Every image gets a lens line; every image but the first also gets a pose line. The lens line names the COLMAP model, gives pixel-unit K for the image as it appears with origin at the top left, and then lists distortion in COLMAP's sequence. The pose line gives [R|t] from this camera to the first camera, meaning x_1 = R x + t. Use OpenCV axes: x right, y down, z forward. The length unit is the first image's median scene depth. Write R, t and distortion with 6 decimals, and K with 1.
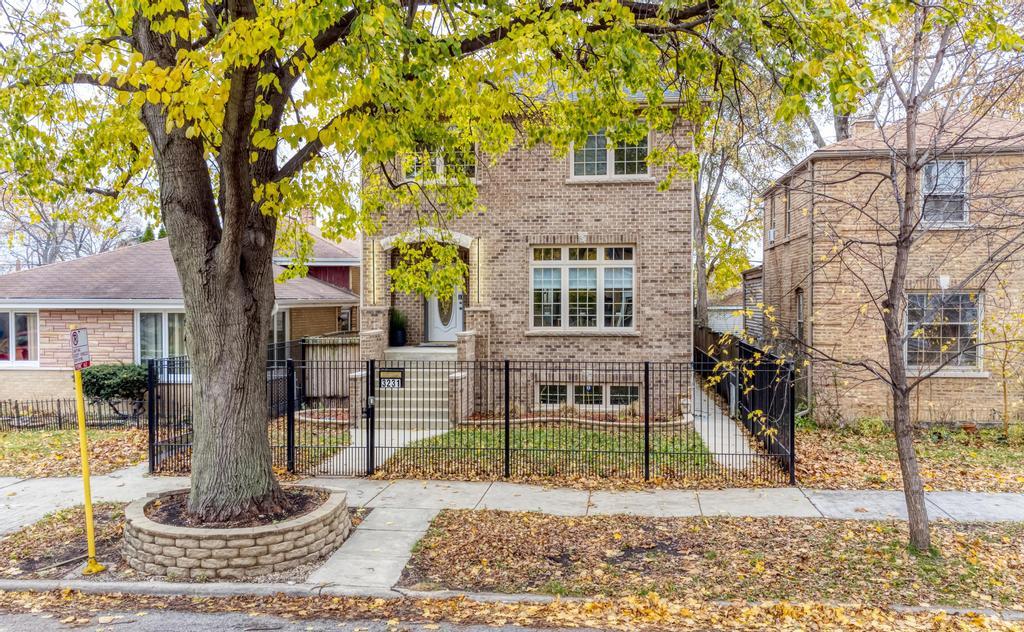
lens RADIAL K [[893.7, 0, 512.1], [0, 893.7, 331.0], [0, 0, 1]] dist [0.037728, -0.001708]
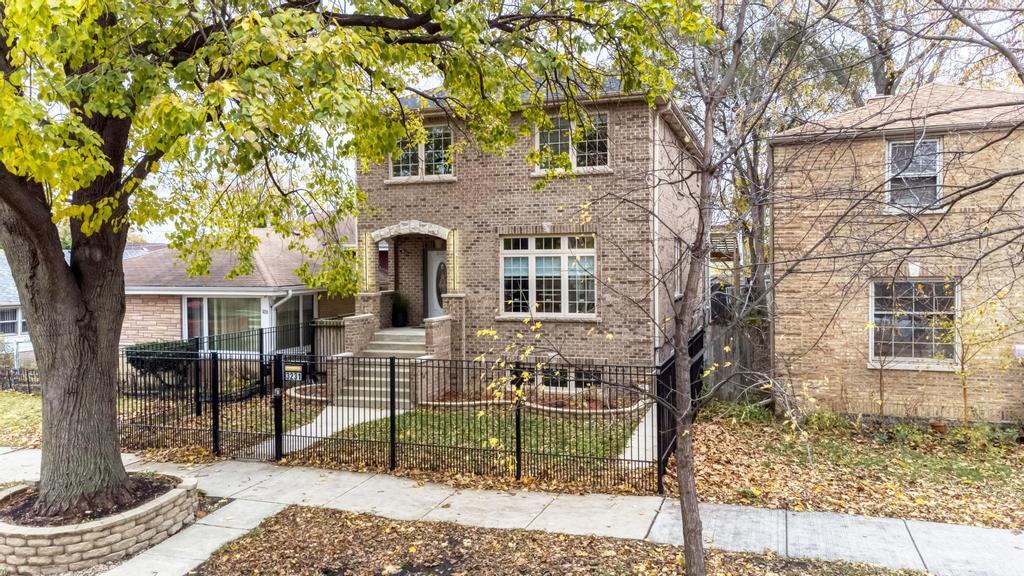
lens RADIAL K [[770.4, 0, 512.0], [0, 770.4, 288.0], [0, 0, 1]] dist [0.029277, 0.031022]
pose [[0.975987, -0.001569, -0.217822, 0.242810], [0.001904, 0.999997, 0.001326, -0.036247], [0.217819, -0.001709, 0.975988, 0.111494]]
